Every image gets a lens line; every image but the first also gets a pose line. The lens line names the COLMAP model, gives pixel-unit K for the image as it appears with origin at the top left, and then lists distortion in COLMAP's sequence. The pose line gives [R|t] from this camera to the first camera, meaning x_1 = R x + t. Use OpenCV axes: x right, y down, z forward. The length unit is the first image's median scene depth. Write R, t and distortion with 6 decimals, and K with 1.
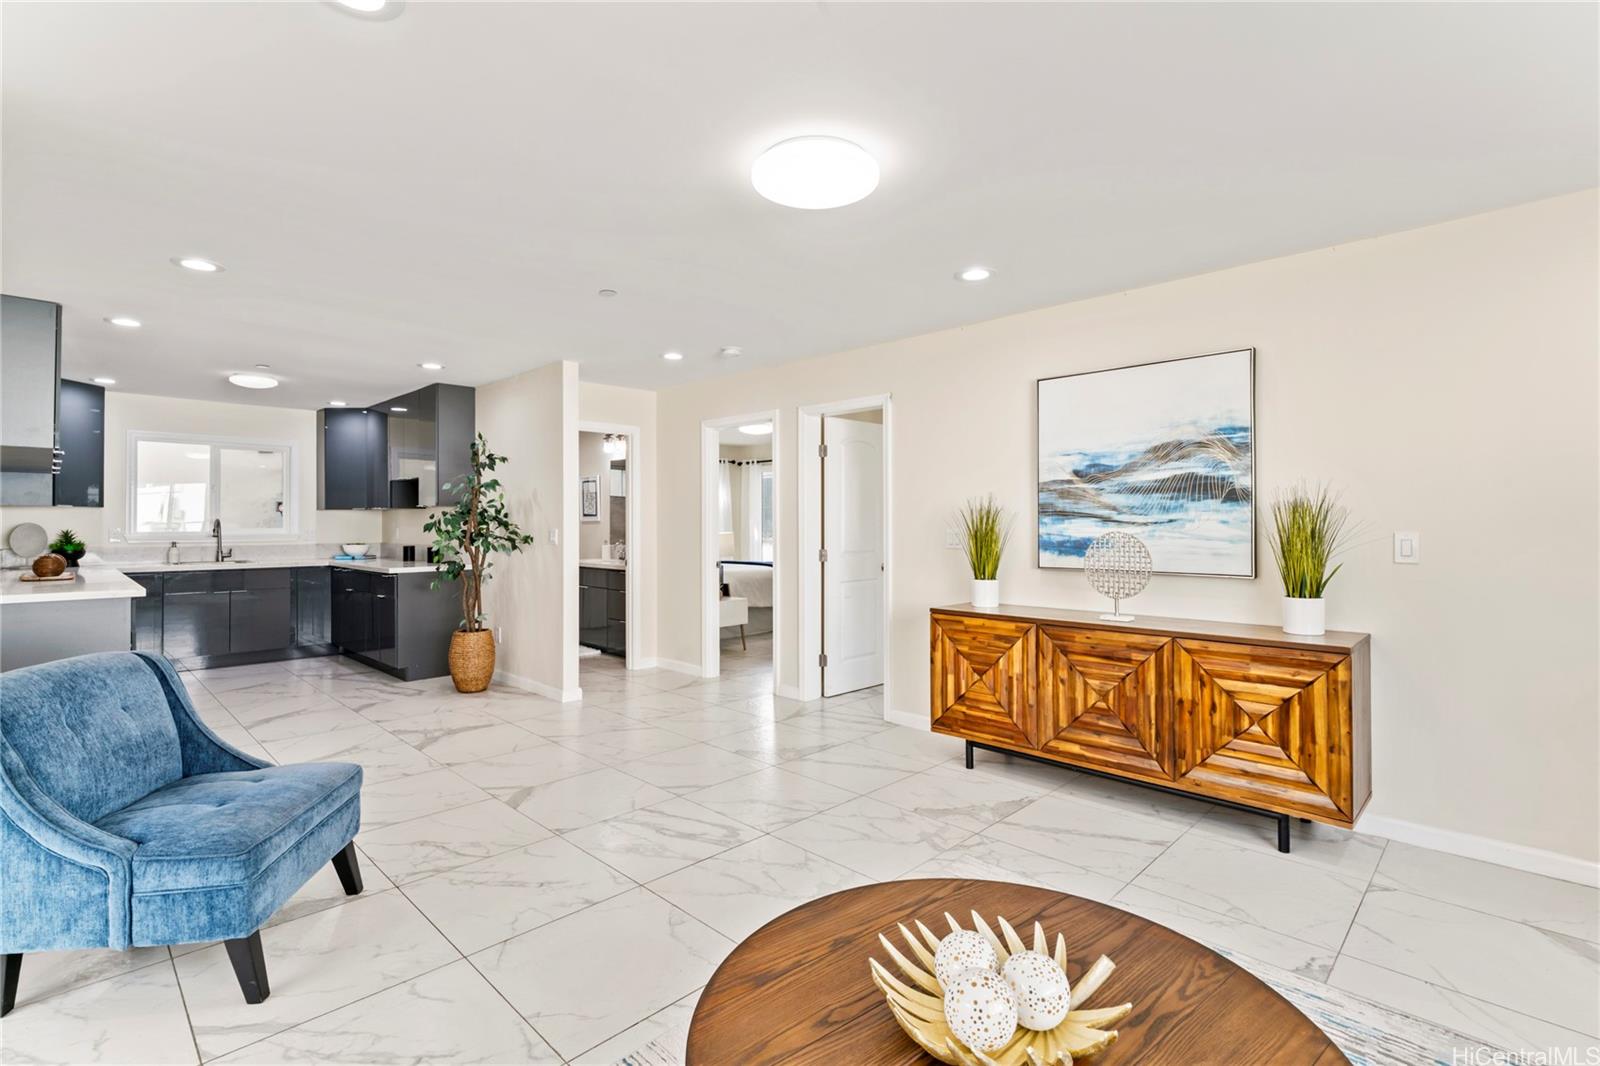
lens RADIAL K [[742.4, 0, 801.6], [0, 742.4, 520.3], [0, 0, 1]] dist [-0.001125, -0.000221]
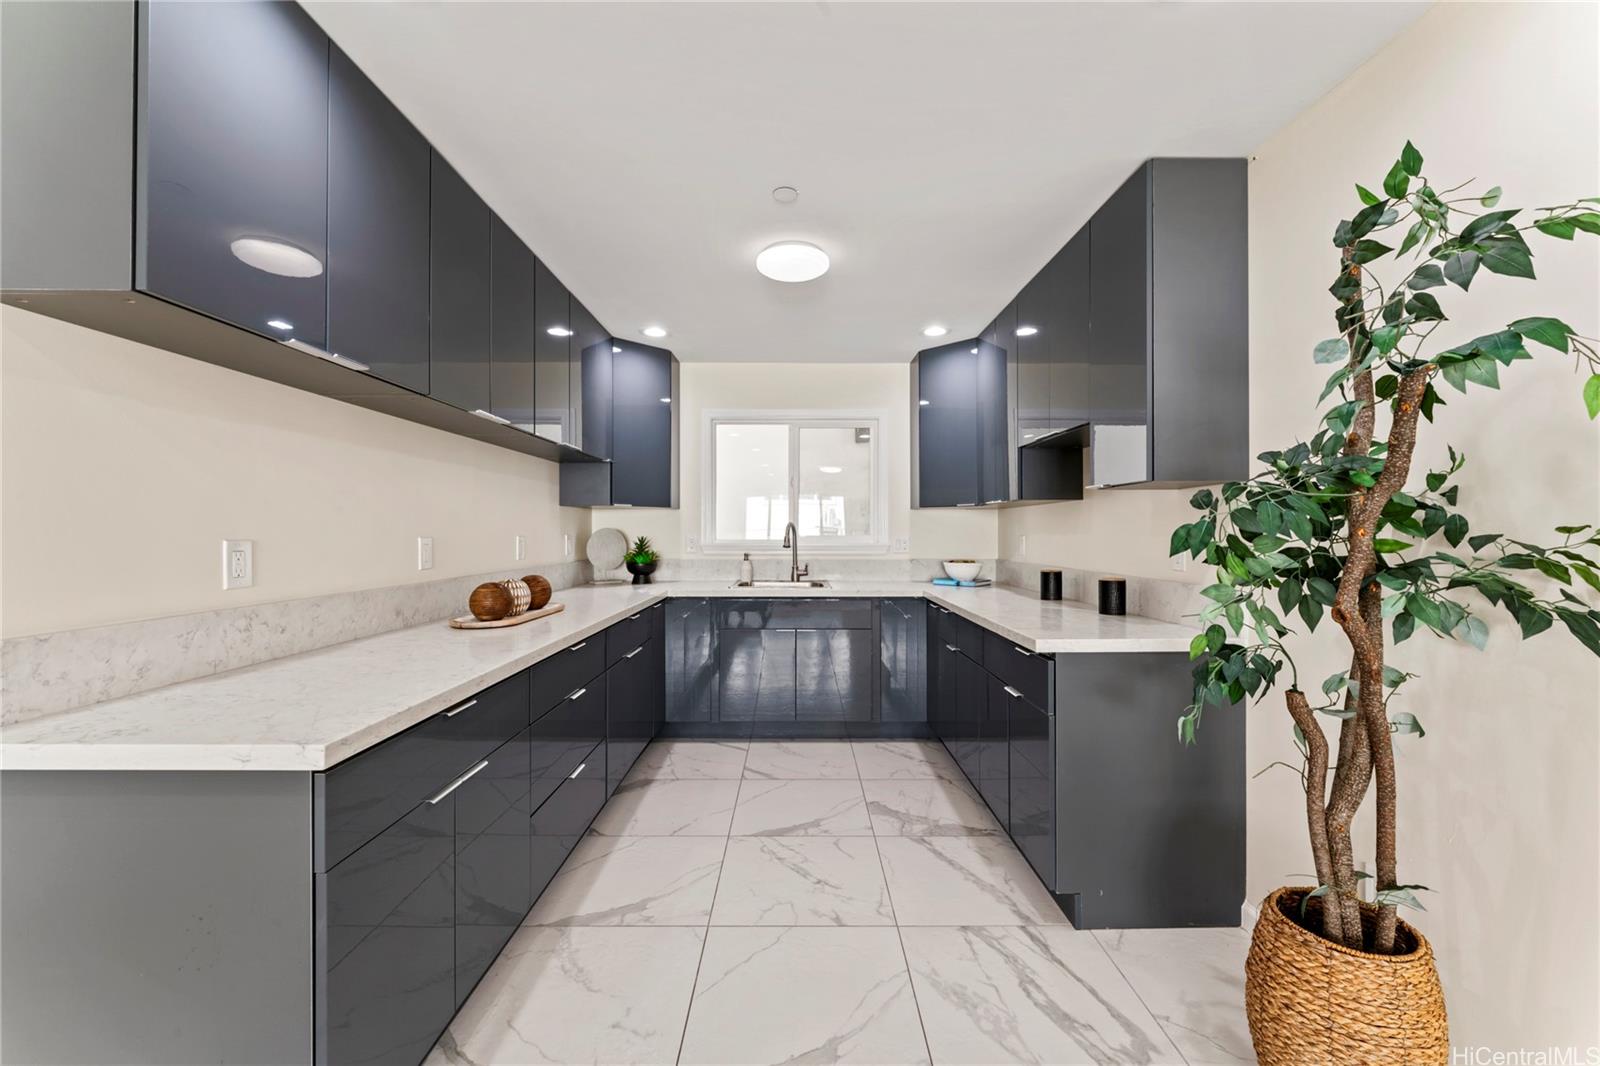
lens RADIAL K [[641.2, 0, 800.0], [0, 641.2, 533.0], [0, 0, 1]] dist [-0.000165, -0.000031]
pose [[0.706193, 0.002789, -0.708014, -0.334186], [0.002311, 0.999978, 0.006244, 0.004299], [0.708016, -0.006046, 0.706171, 0.554858]]
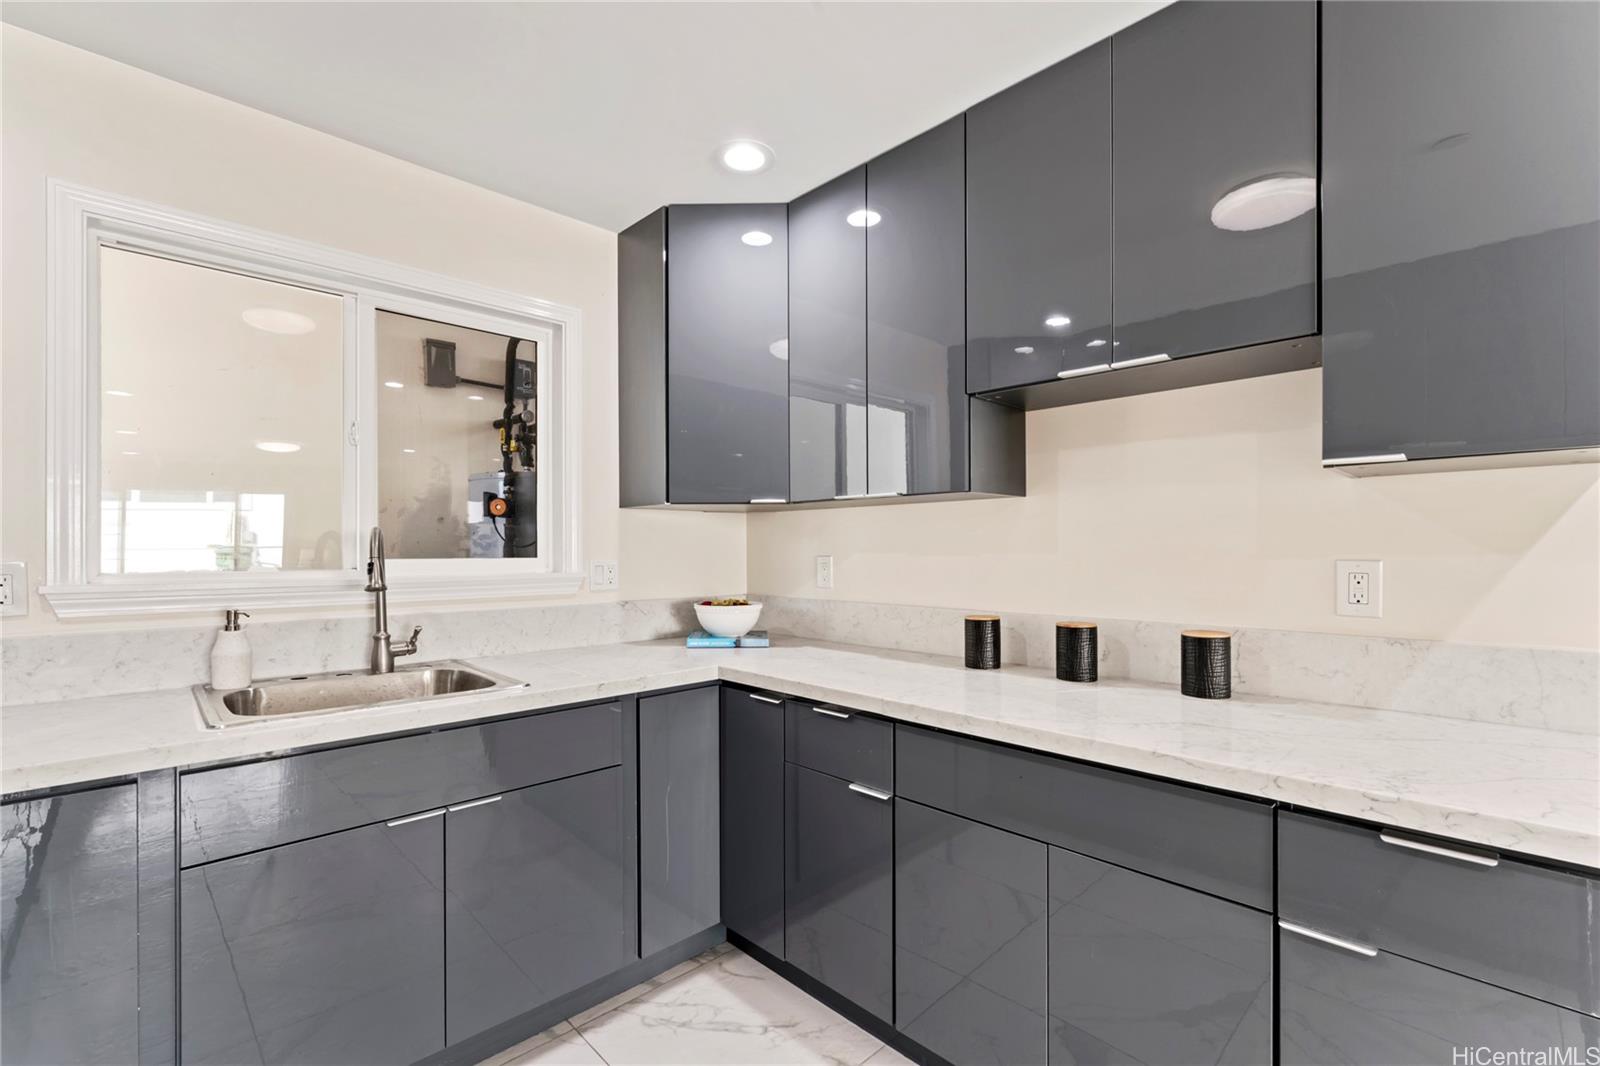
lens RADIAL K [[698.4, 0, 797.2], [0, 698.4, 546.7], [0, 0, 1]] dist [0.000405, 0.000085]
pose [[0.999502, -0.000030, -0.031557, -0.598858], [0.000147, 0.999993, 0.003702, 0.004094], [0.031557, -0.003705, 0.999495, 0.712623]]
